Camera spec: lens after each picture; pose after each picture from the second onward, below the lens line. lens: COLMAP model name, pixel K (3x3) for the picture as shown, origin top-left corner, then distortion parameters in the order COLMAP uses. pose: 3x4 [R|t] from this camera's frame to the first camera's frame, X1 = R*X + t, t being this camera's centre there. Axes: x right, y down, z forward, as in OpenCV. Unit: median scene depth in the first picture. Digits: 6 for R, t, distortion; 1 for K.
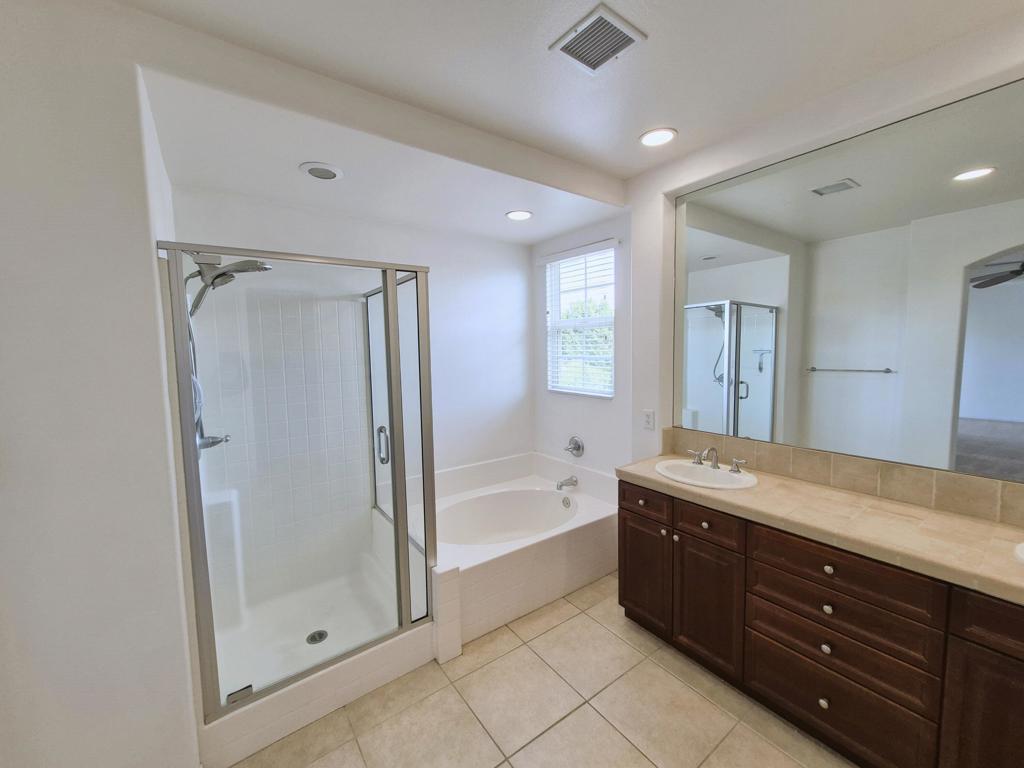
lens RADIAL K [[425.3, 0, 510.9], [0, 425.3, 376.0], [0, 0, 1]] dist [-0.000272, -0.000296]
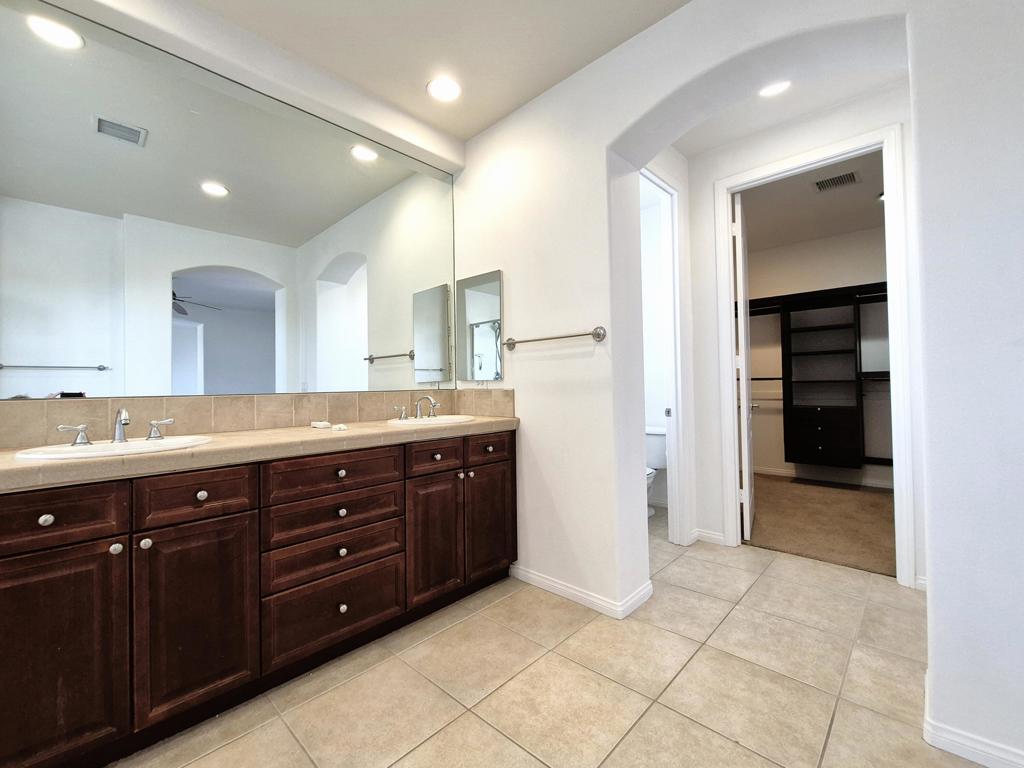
lens RADIAL K [[425.3, 0, 510.9], [0, 425.3, 376.0], [0, 0, 1]] dist [-0.000272, -0.000296]
pose [[-0.170508, 0.028871, 0.984933, -0.336627], [0.107703, 0.994128, -0.010495, 0.231360], [-0.979453, 0.104291, -0.172616, 0.640250]]
